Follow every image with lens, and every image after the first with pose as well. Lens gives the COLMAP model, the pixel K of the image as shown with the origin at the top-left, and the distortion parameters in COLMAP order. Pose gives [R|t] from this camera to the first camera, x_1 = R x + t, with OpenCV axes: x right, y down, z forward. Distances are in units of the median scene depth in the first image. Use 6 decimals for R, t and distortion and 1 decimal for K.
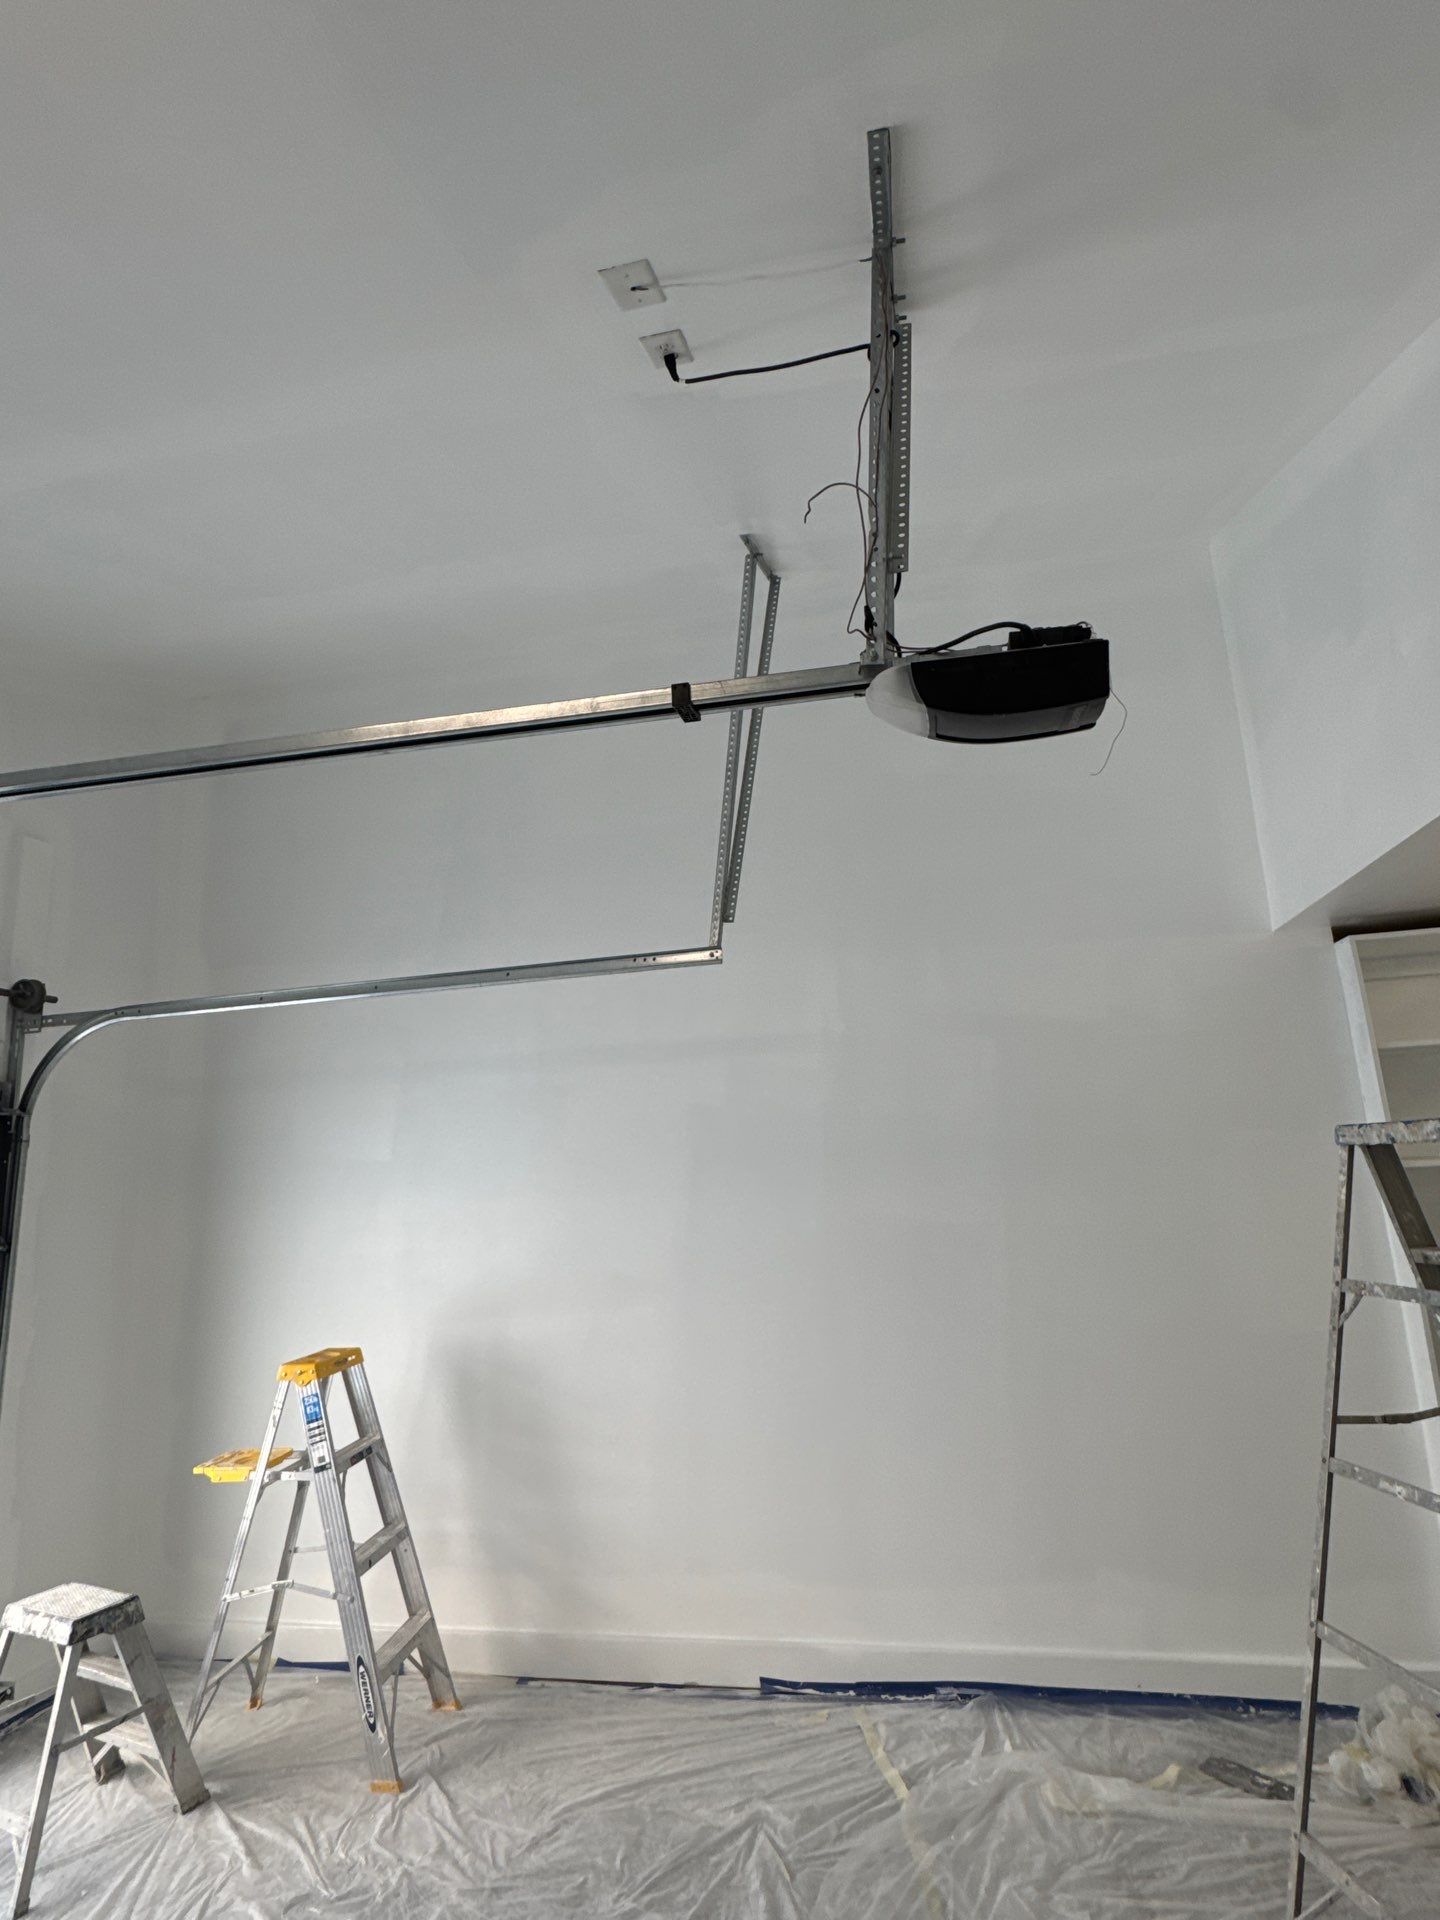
lens RADIAL K [[1092.3, 0, 720.0], [0, 1092.3, 958.9], [0, 0, 1]] dist [0.004173, 0.003506]
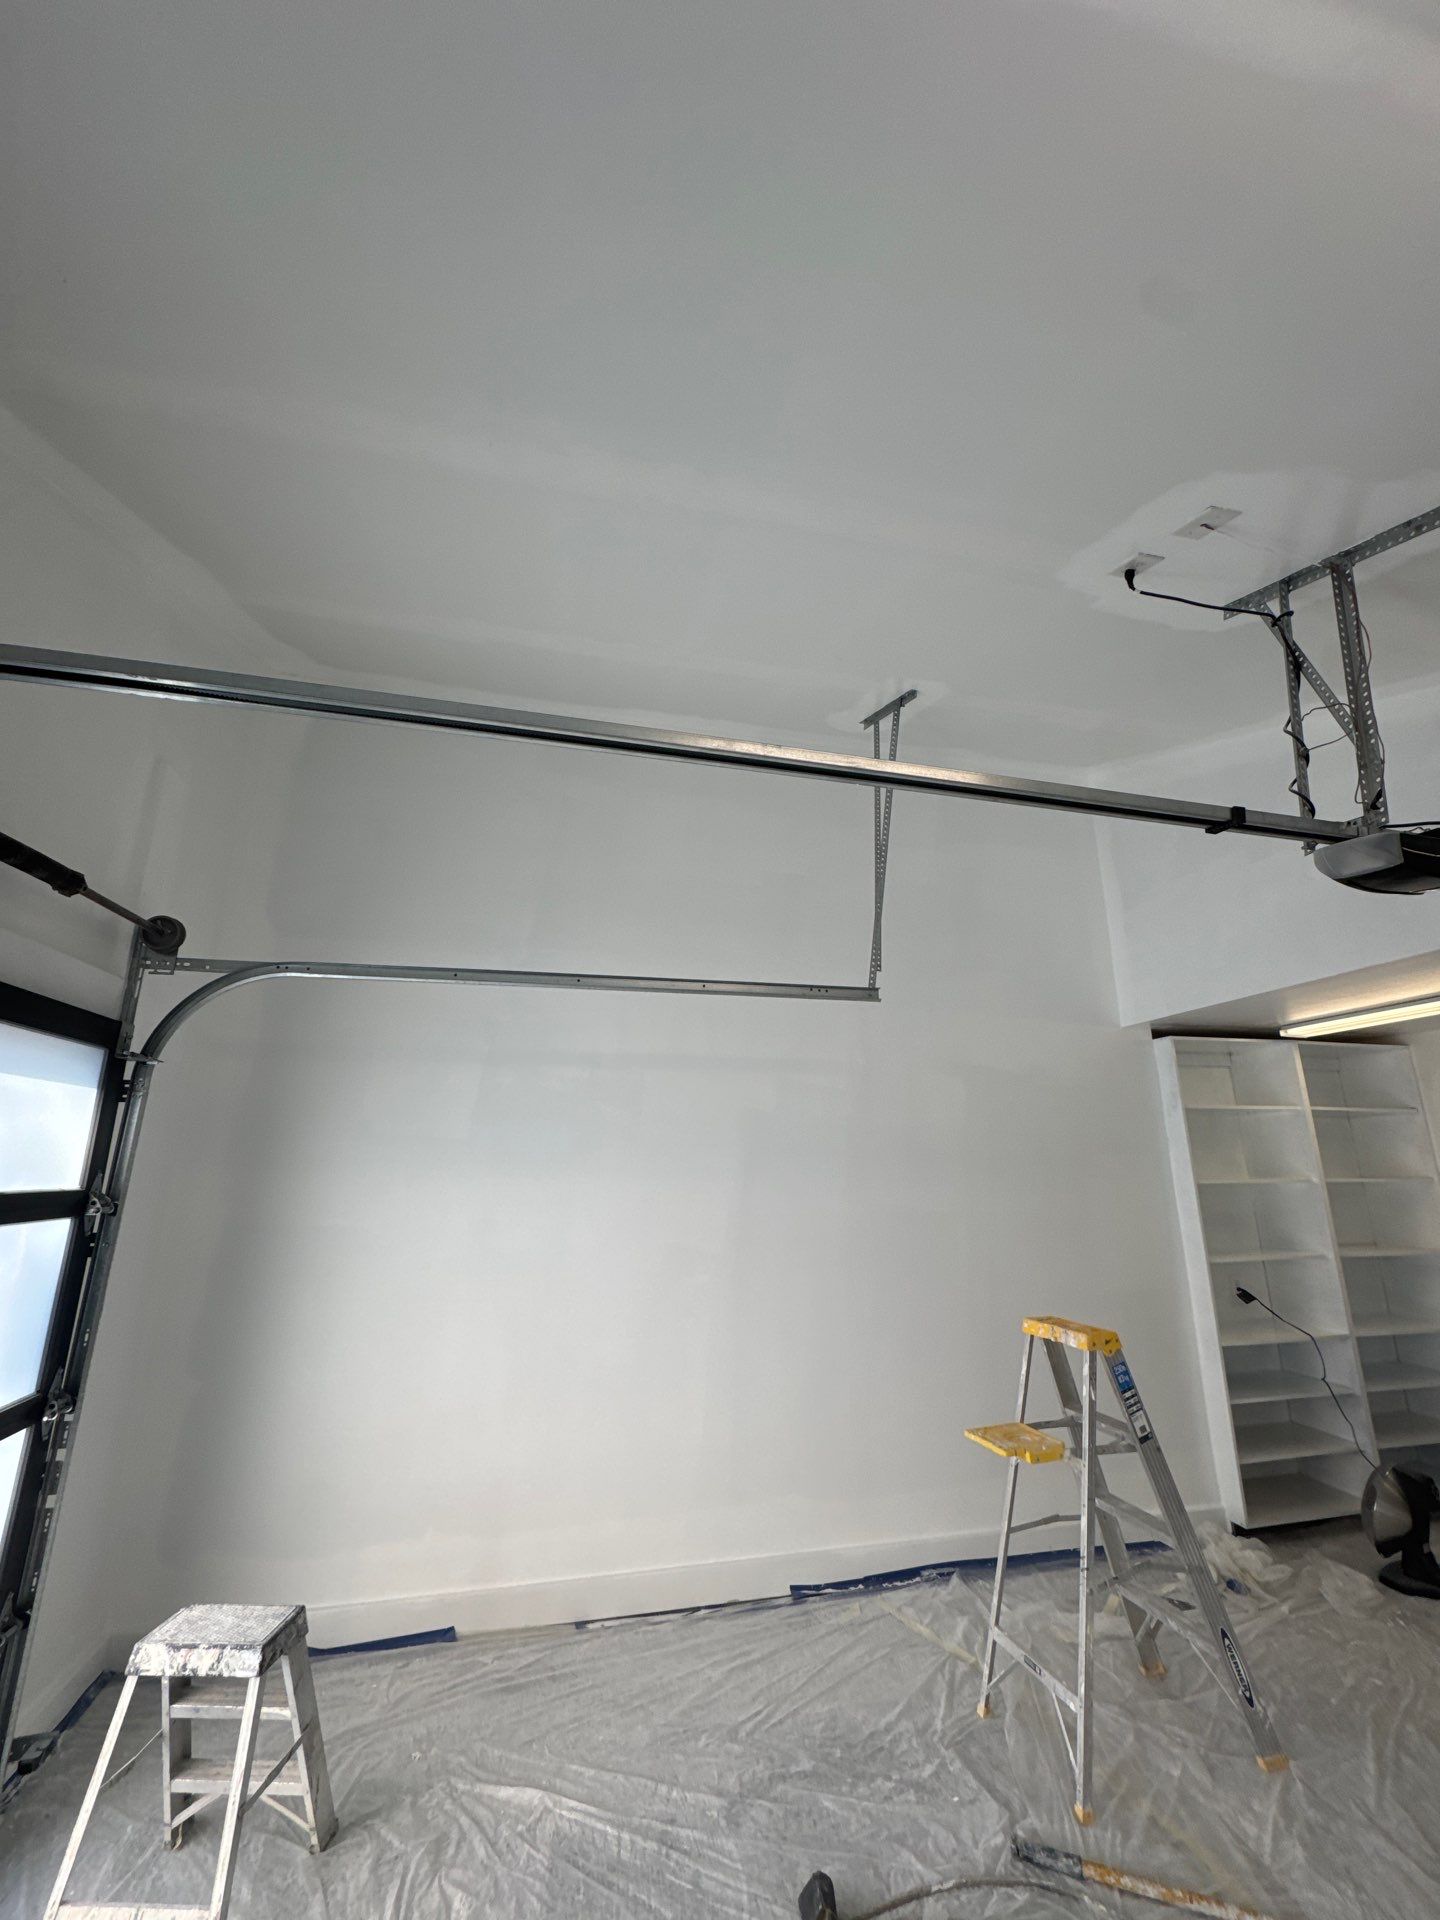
lens RADIAL K [[768.1, 0, 717.8], [0, 768.1, 956.0], [0, 0, 1]] dist [-0.000671, 0.000531]
pose [[0.901762, 0.159760, 0.401624, -0.509286], [-0.126325, 0.986027, -0.108591, 0.069532], [-0.413361, 0.047188, 0.909344, 0.229474]]
